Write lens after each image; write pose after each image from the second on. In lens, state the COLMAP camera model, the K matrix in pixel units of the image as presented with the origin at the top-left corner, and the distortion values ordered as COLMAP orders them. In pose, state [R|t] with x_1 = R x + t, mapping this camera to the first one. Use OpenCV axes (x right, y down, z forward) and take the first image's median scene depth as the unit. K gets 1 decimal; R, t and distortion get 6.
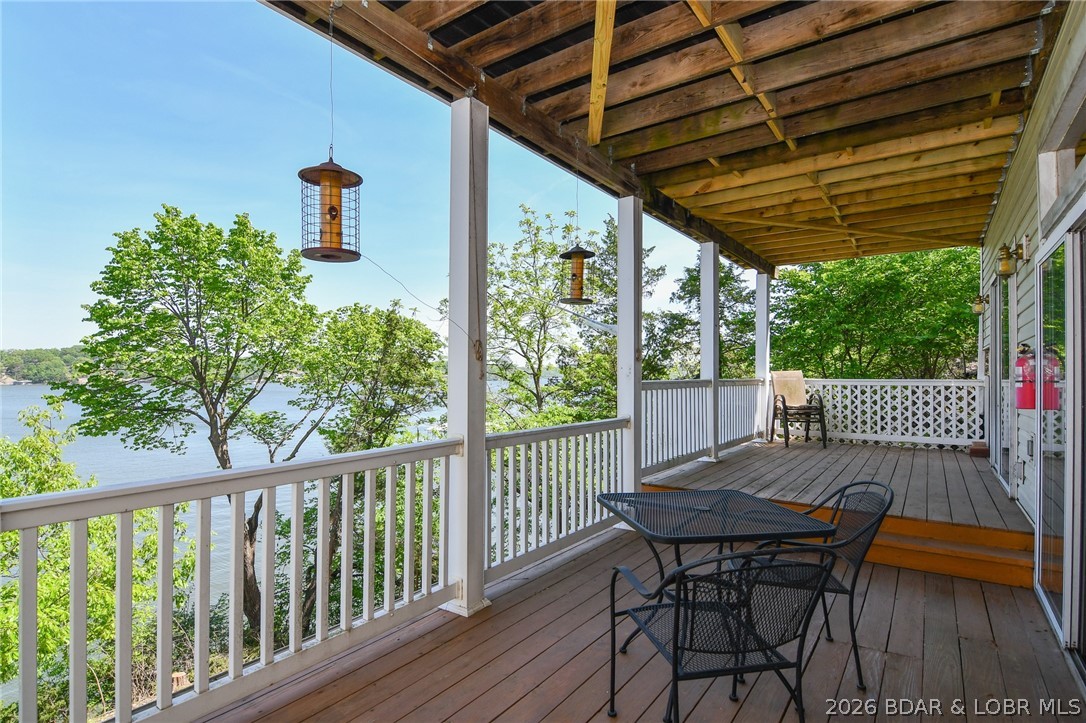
lens RADIAL K [[531.1, 0, 525.6], [0, 531.1, 367.4], [0, 0, 1]] dist [-0.011437, -0.007134]
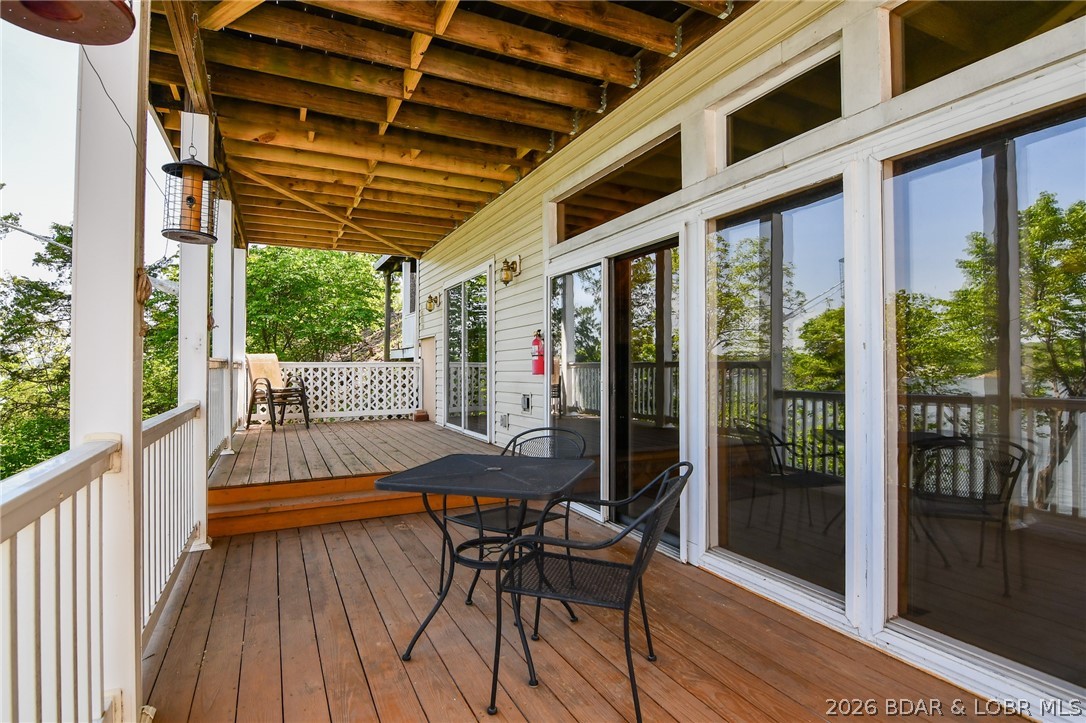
lens RADIAL K [[531.1, 0, 528.6], [0, 531.1, 361.6], [0, 0, 1]] dist [-0.011437, -0.007134]
pose [[0.471586, 0.002261, 0.881817, -0.151868], [-0.008417, 0.999963, 0.001938, 0.016956], [-0.881780, -0.008336, 0.471587, 0.135462]]
